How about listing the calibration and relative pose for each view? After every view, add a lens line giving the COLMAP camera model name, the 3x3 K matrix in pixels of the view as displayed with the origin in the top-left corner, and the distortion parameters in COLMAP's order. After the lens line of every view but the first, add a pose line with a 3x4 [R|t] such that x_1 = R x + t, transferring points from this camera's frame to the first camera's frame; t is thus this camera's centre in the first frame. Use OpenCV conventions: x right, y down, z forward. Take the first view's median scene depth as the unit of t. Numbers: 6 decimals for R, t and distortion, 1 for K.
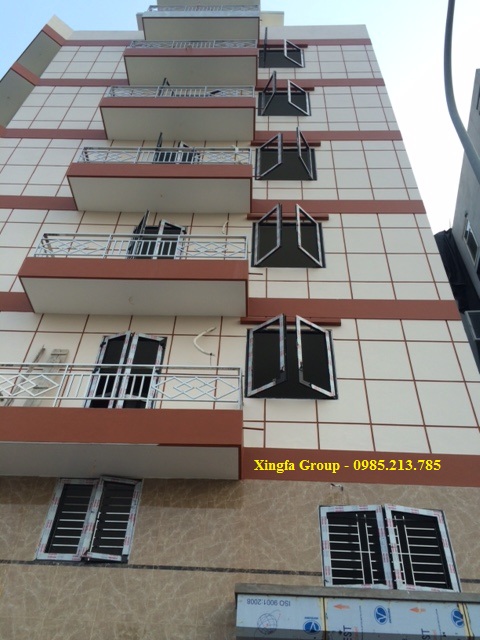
lens RADIAL K [[563.3, 0, 240.3], [0, 563.3, 319.5], [0, 0, 1]] dist [0.057537, -0.018674]
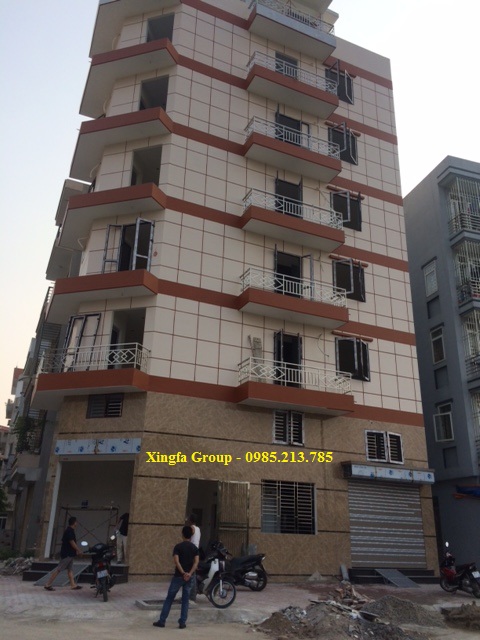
lens RADIAL K [[563.3, 0, 239.7], [0, 563.3, 318.7], [0, 0, 1]] dist [0.057537, -0.018674]
pose [[0.900660, 0.137067, 0.412340, -1.539367], [-0.293896, 0.891121, 0.345727, -0.867941], [-0.320058, -0.432568, 0.842881, -0.810804]]
